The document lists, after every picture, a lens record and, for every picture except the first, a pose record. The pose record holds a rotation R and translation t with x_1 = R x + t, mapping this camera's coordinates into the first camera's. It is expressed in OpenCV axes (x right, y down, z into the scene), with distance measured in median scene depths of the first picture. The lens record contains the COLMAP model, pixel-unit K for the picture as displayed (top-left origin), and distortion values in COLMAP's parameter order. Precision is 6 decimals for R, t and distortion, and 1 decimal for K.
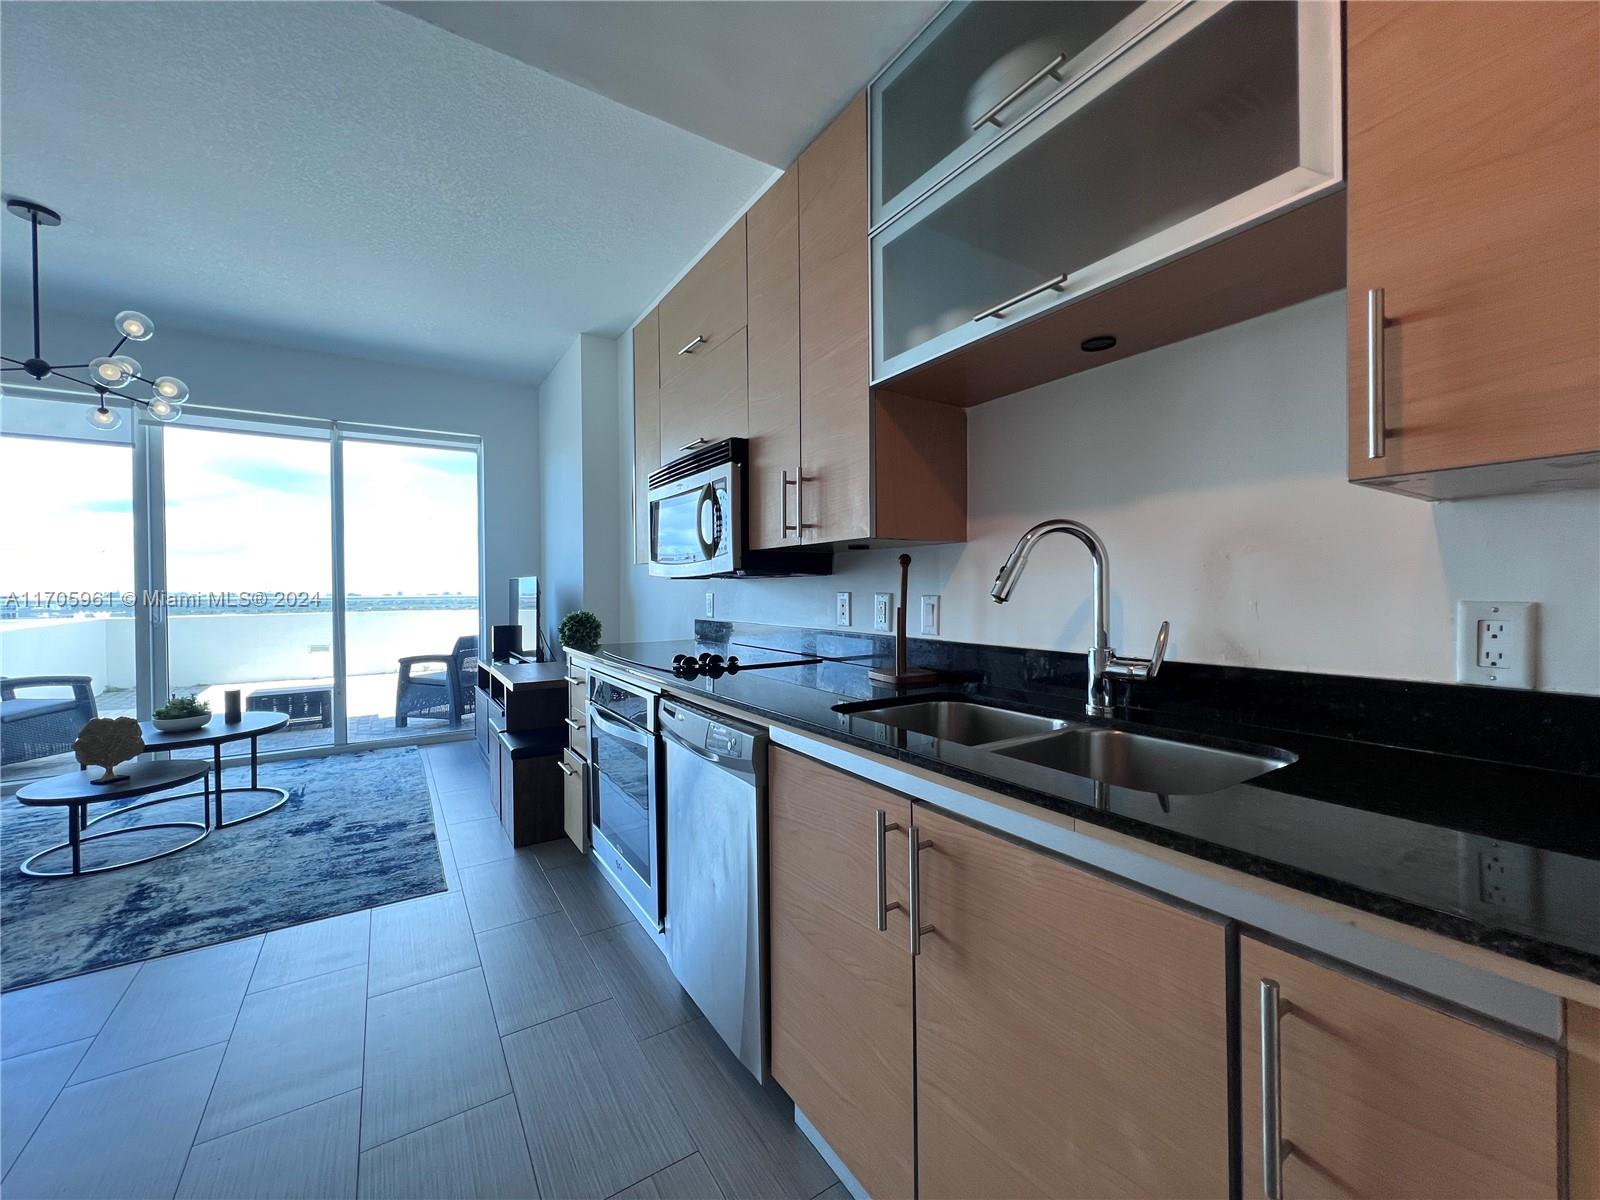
lens RADIAL K [[640.0, 0, 799.4], [0, 640.0, 593.8], [0, 0, 1]] dist [-0.000131, 0.000176]
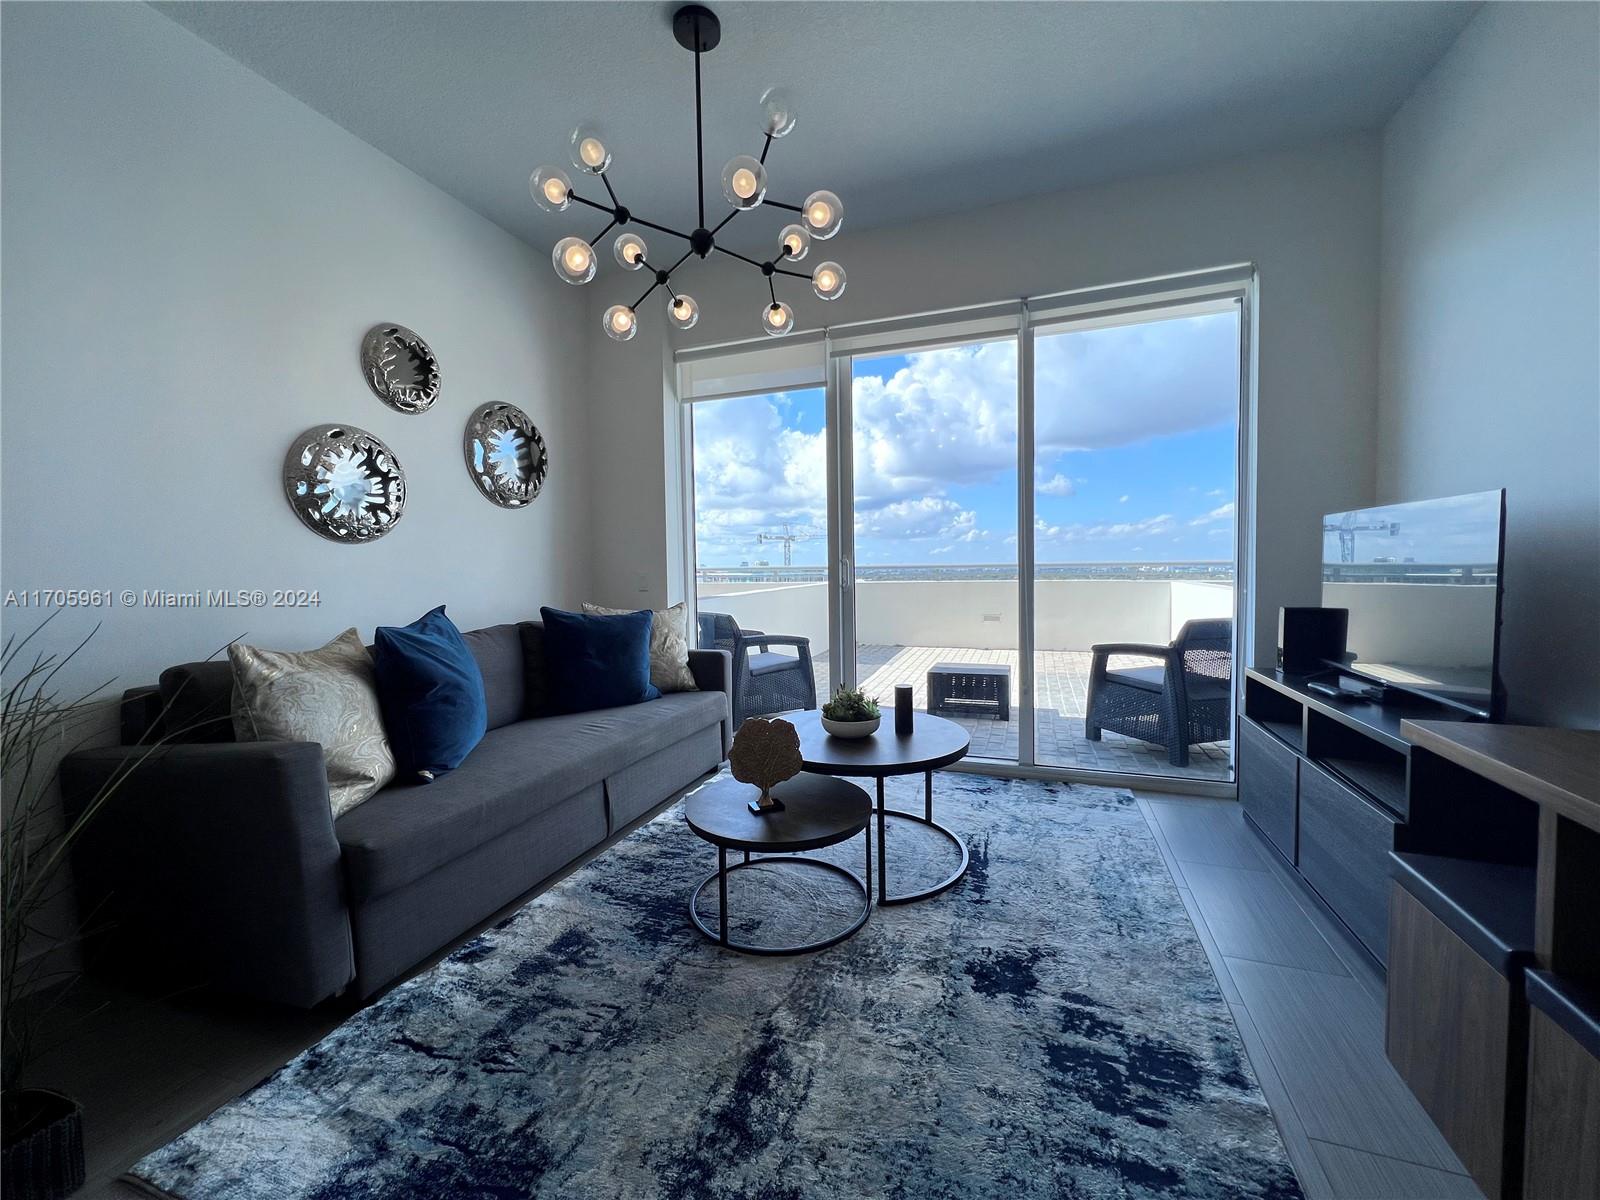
lens RADIAL K [[640.0, 0, 793.5], [0, 640.0, 594.1], [0, 0, 1]] dist [-0.000131, 0.000176]
pose [[0.595331, 0.031238, -0.802873, -0.512446], [0.004193, 0.999110, 0.041982, 0.027136], [0.803469, -0.028359, 0.594670, 0.628616]]
